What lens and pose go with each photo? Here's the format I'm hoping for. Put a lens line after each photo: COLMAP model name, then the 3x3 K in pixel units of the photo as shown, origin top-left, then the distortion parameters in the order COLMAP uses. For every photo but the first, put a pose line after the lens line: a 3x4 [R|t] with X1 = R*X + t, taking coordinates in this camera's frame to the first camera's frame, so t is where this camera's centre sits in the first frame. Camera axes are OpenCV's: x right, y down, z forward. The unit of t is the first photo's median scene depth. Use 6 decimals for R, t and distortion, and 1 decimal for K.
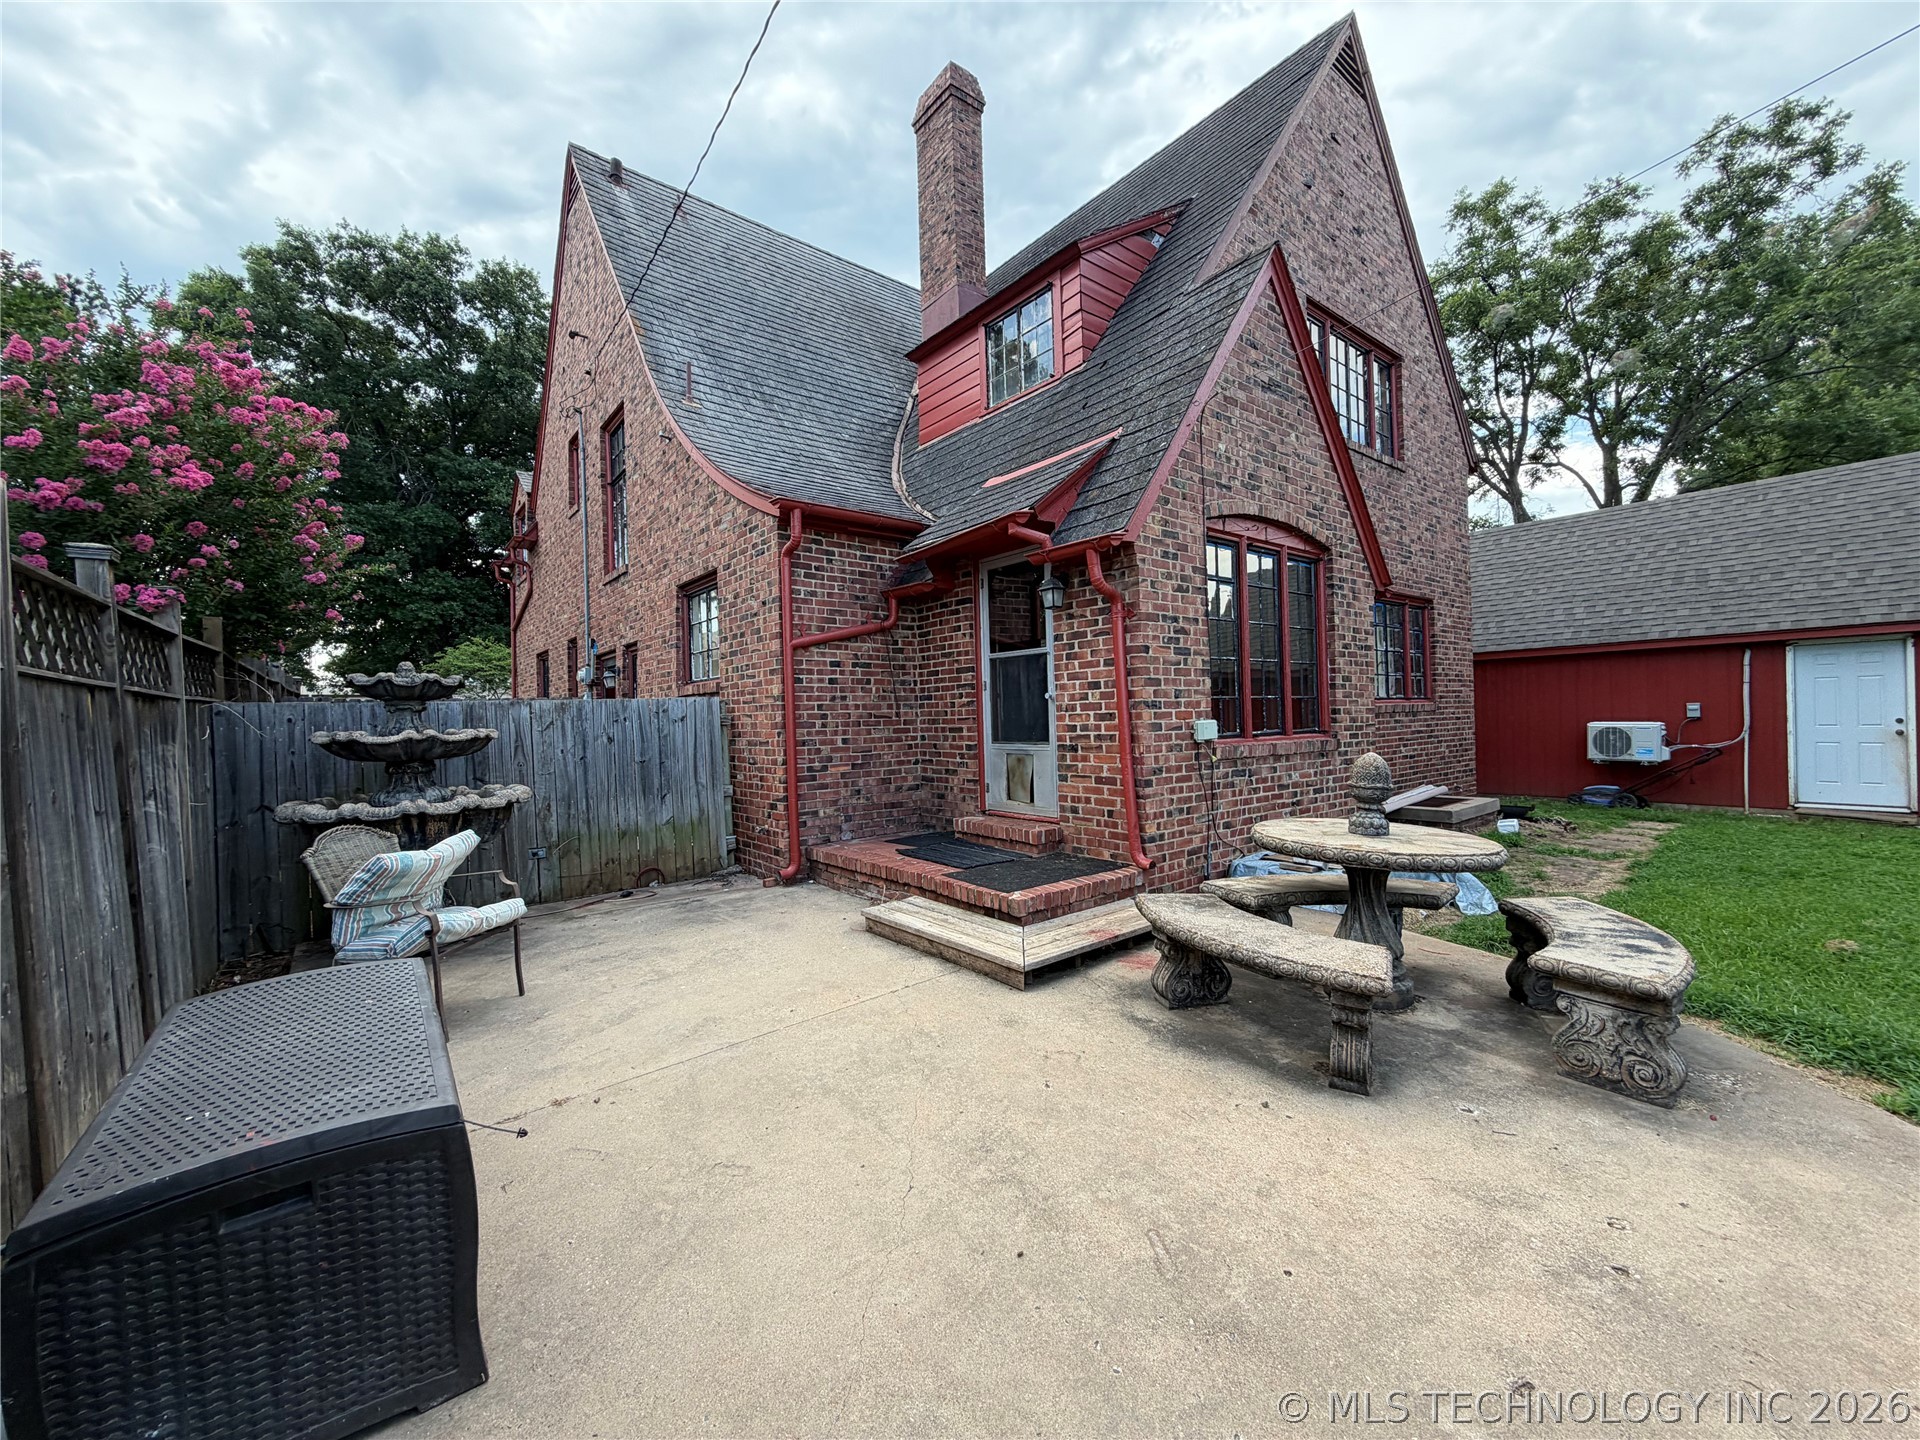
lens RADIAL K [[767.7, 0, 957.0], [0, 767.7, 716.7], [0, 0, 1]] dist [-0.001678, 0.000564]
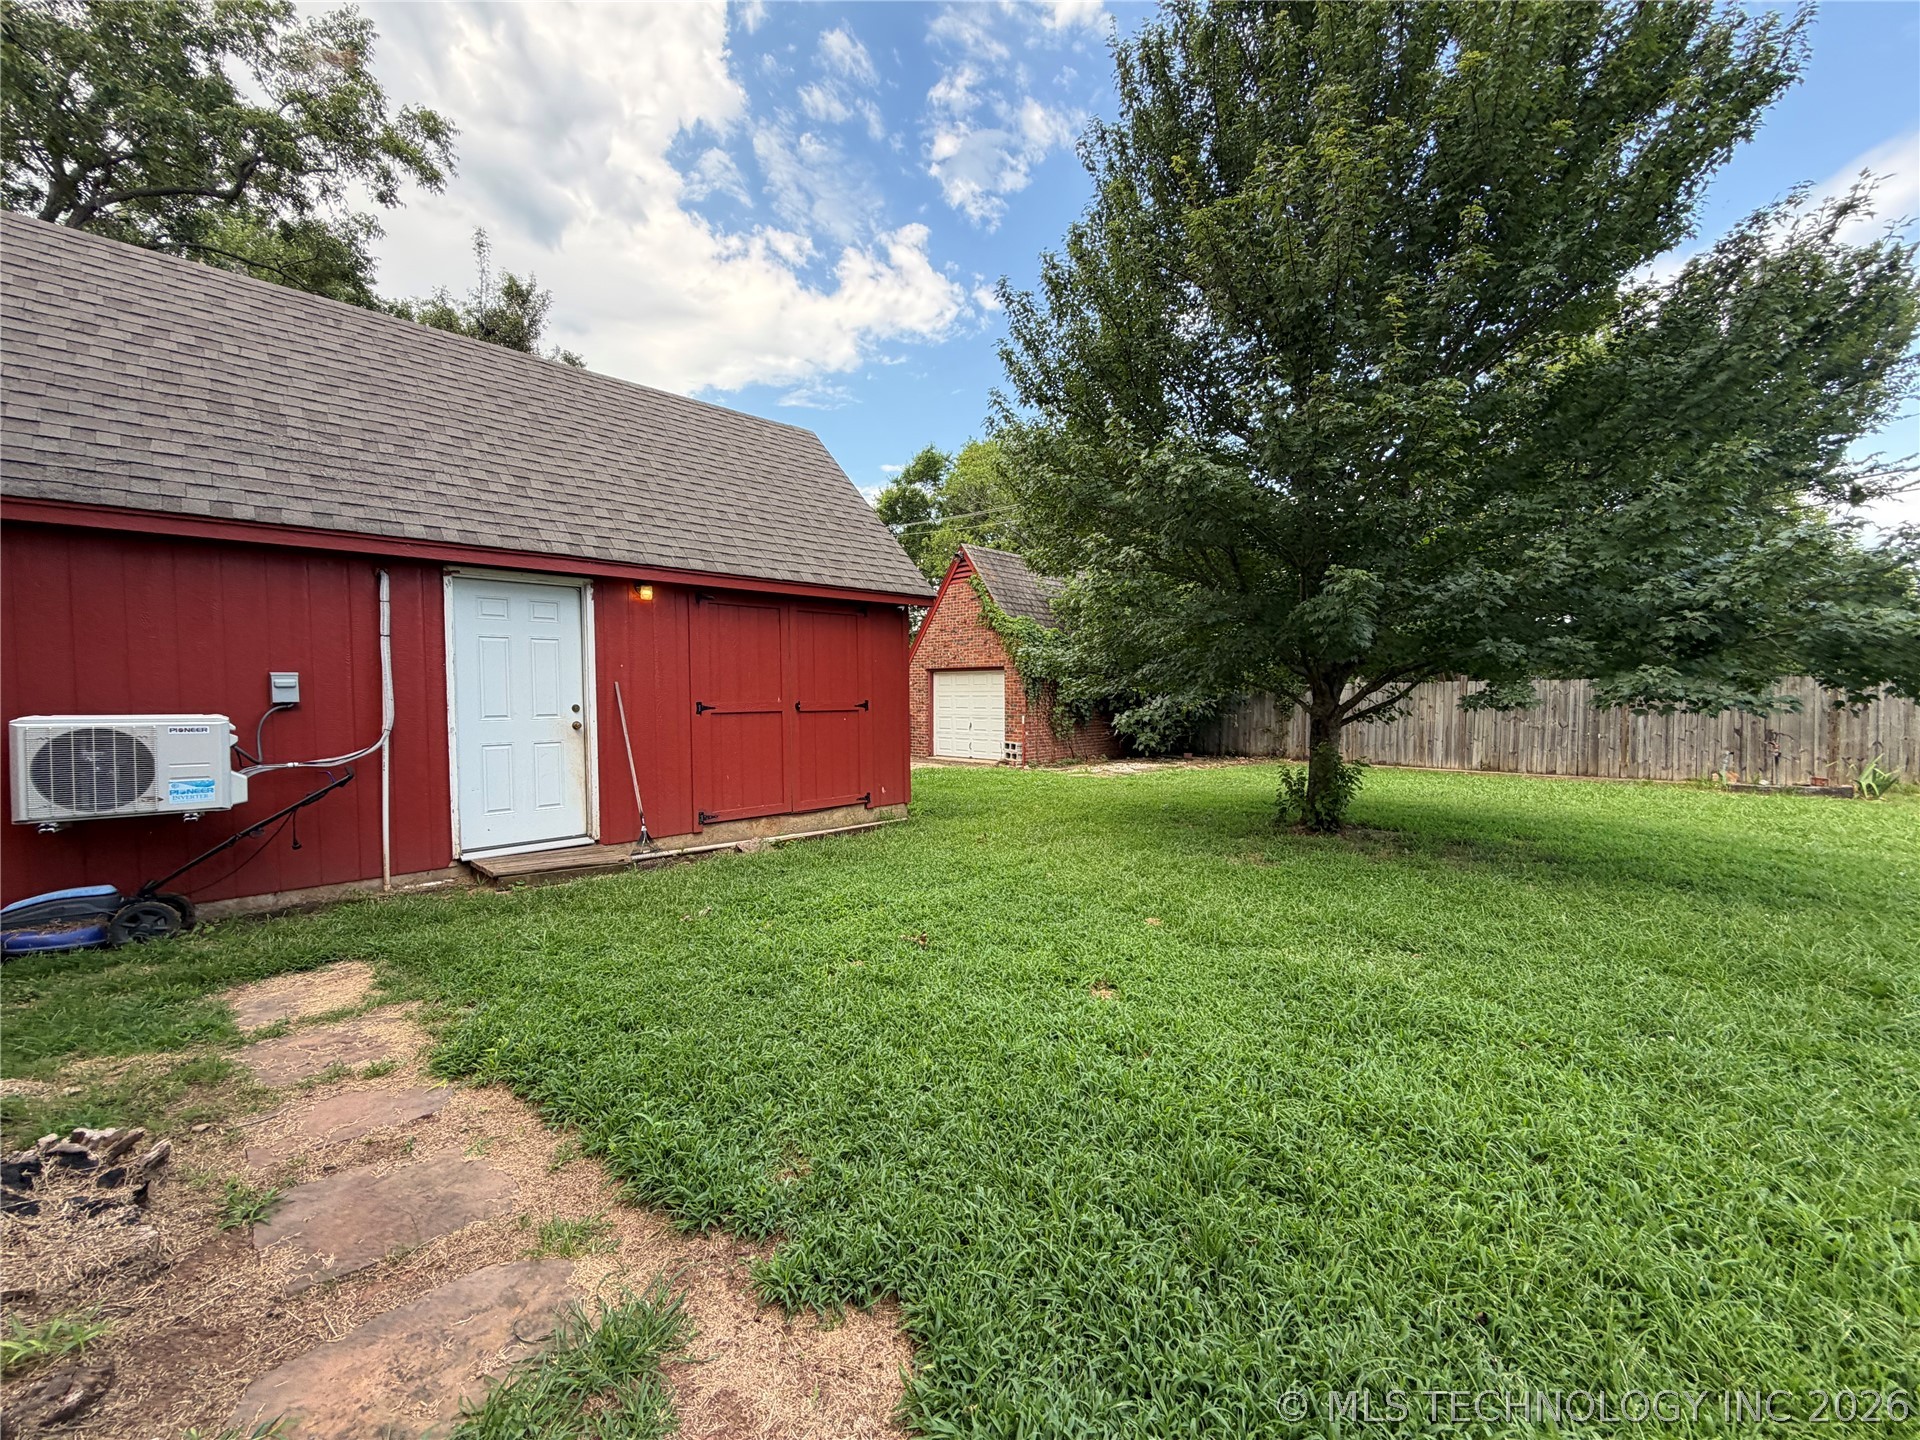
lens RADIAL K [[767.7, 0, 954.8], [0, 767.7, 720.6], [0, 0, 1]] dist [-0.001678, 0.000564]
pose [[-0.111633, -0.011825, 0.993679, 0.456497], [0.012954, 0.999827, 0.013354, 0.010329], [-0.993665, 0.014362, -0.111461, 0.651298]]
